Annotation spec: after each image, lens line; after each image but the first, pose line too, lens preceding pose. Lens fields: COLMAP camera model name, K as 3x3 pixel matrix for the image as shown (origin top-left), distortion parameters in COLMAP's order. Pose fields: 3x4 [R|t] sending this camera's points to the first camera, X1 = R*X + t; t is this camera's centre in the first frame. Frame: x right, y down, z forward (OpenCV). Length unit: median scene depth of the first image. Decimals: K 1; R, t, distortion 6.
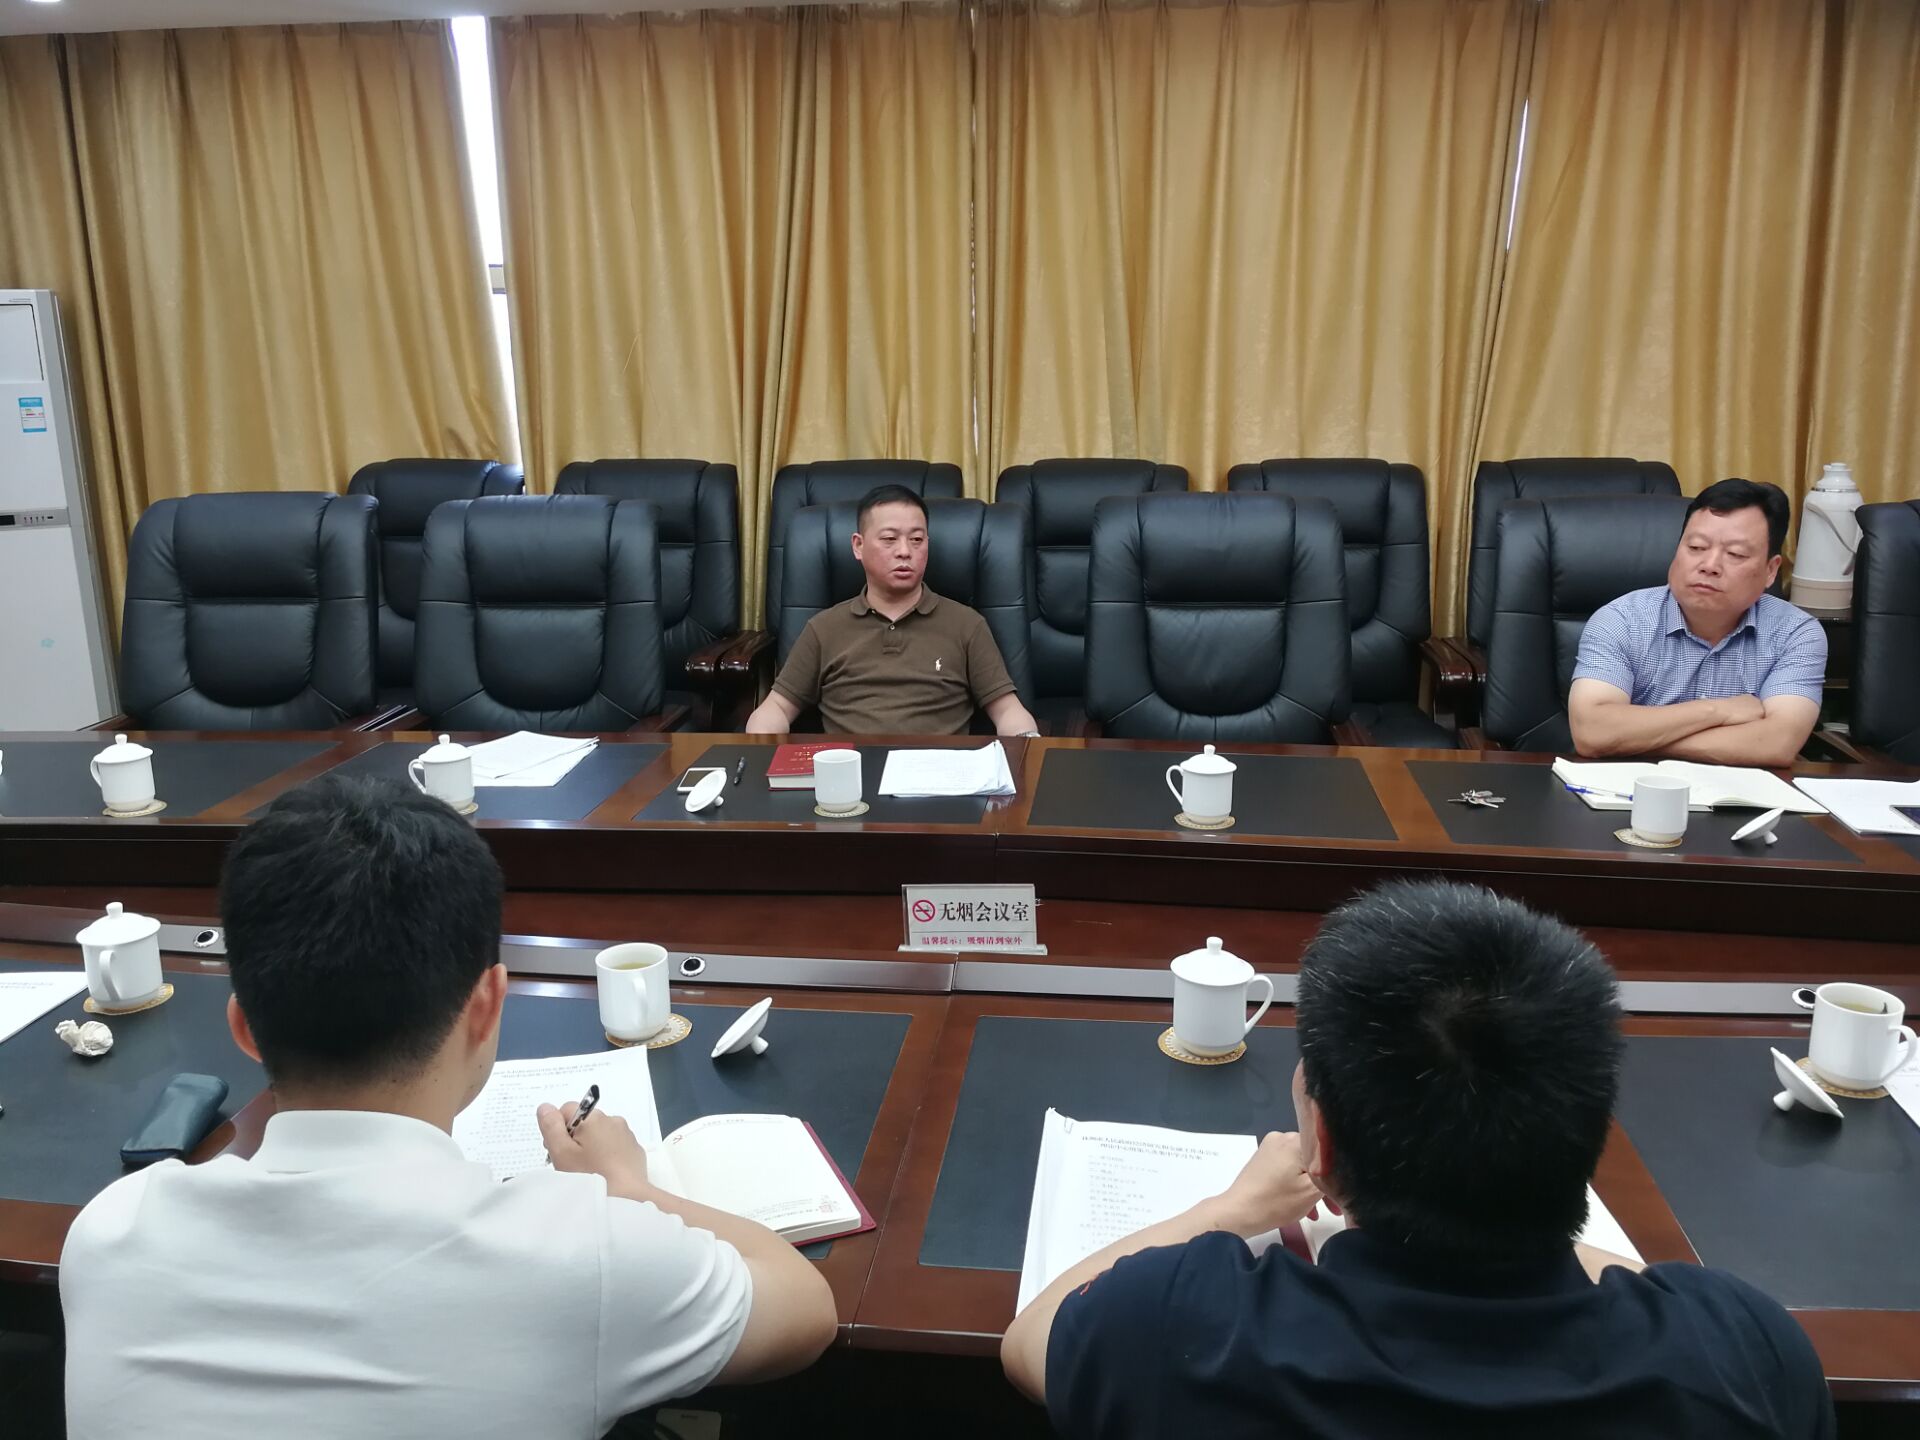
lens RADIAL K [[1556.0, 0, 960.9], [0, 1556.0, 716.4], [0, 0, 1]] dist [-0.011108, -0.030827]
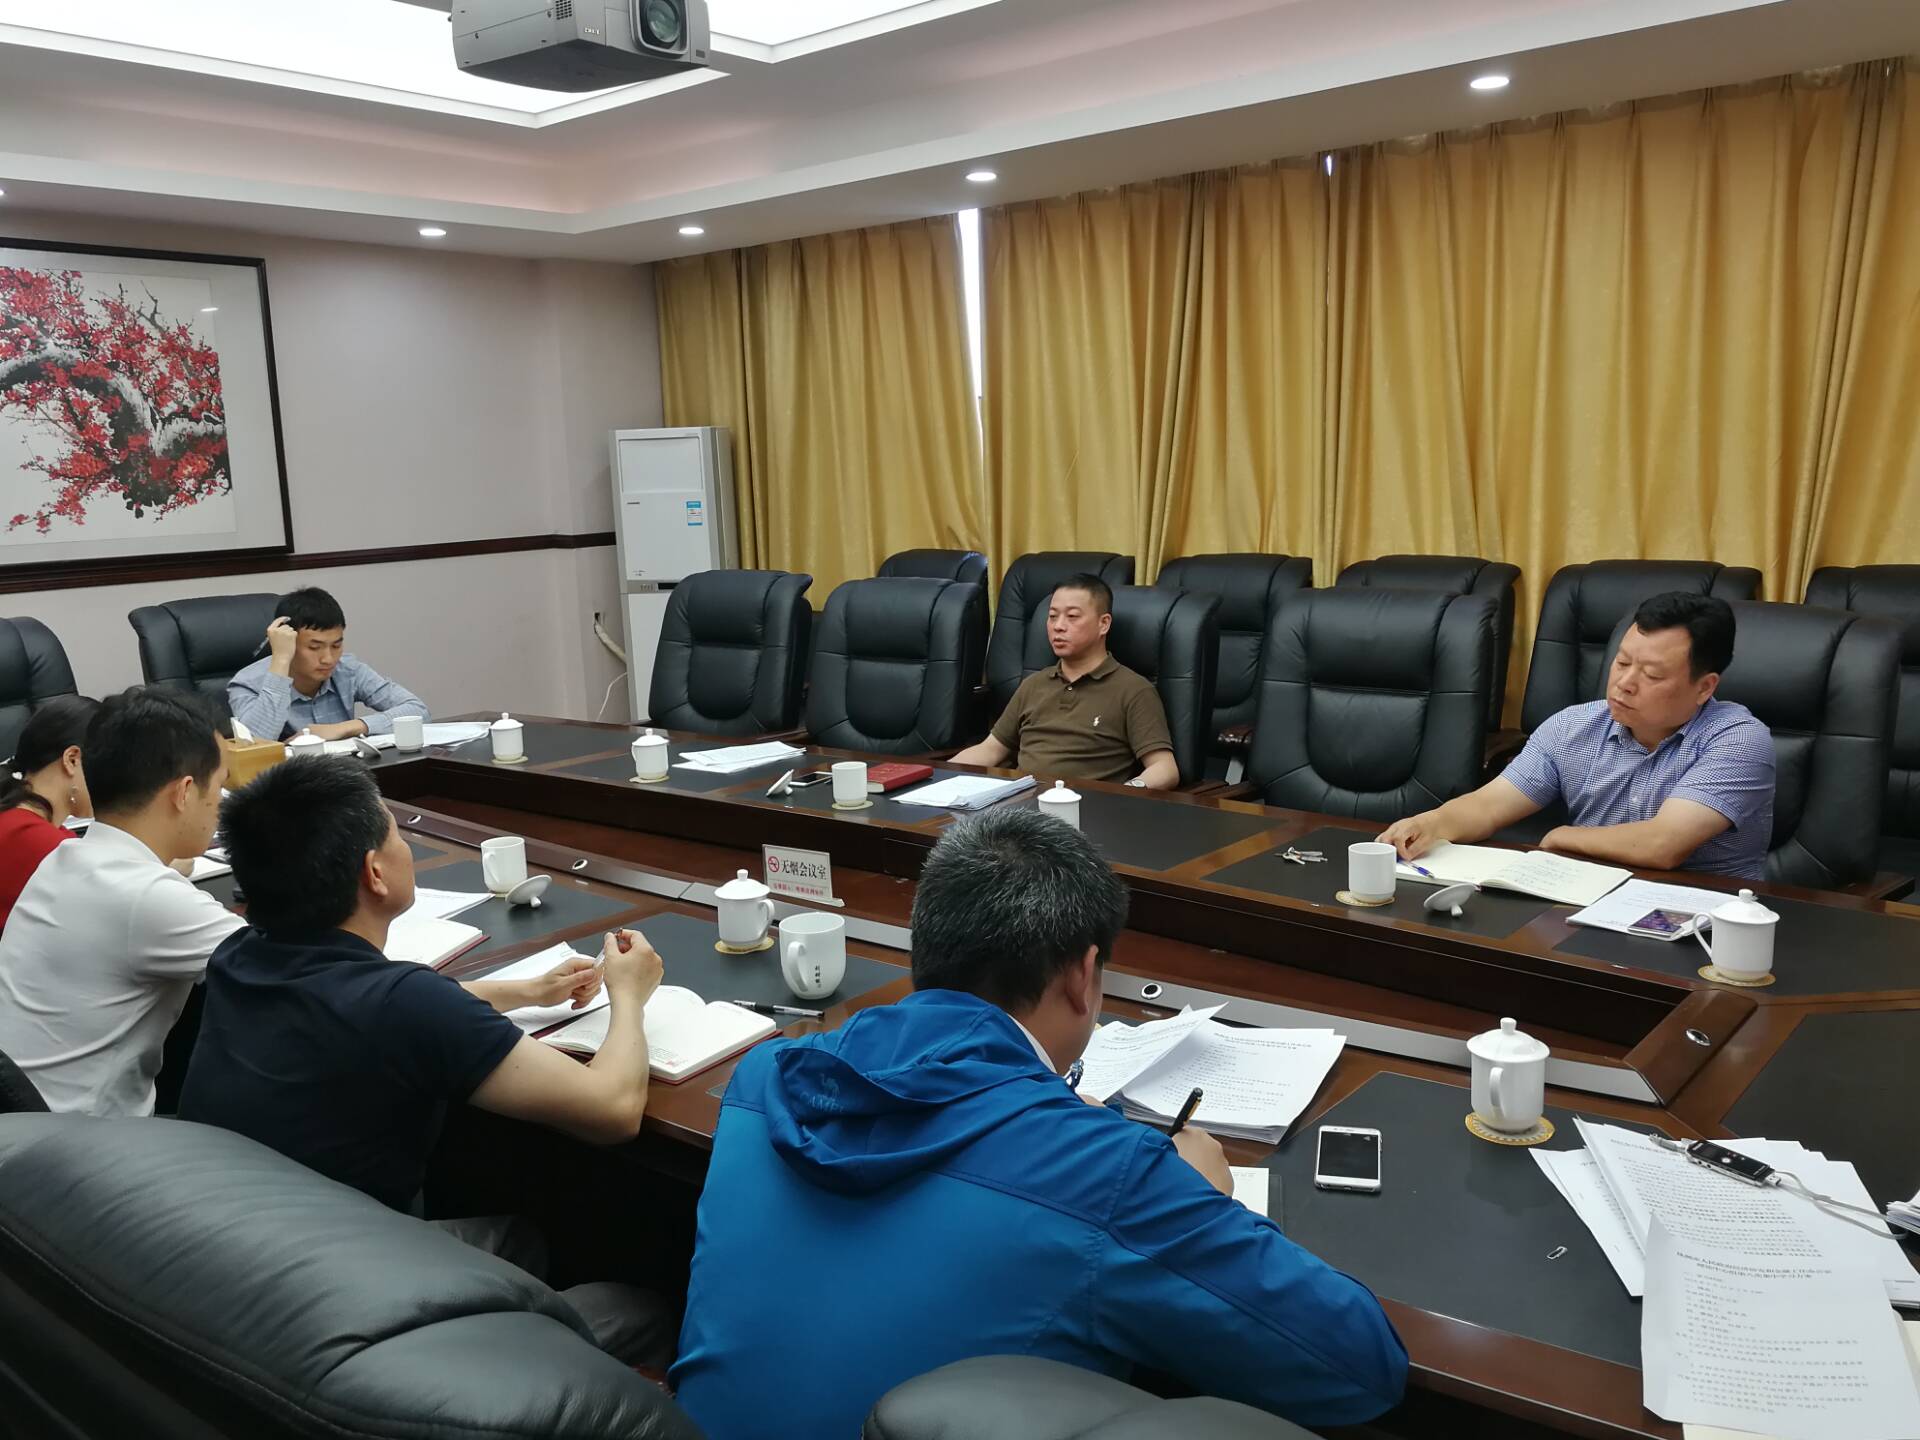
lens RADIAL K [[1556.0, 0, 956.2], [0, 1556.0, 708.5], [0, 0, 1]] dist [-0.011108, -0.030827]
pose [[0.824296, 0.070248, -0.561784, 0.535661], [-0.107460, 0.993647, -0.033424, 0.008374], [0.555867, 0.087920, 0.826608, -0.053689]]
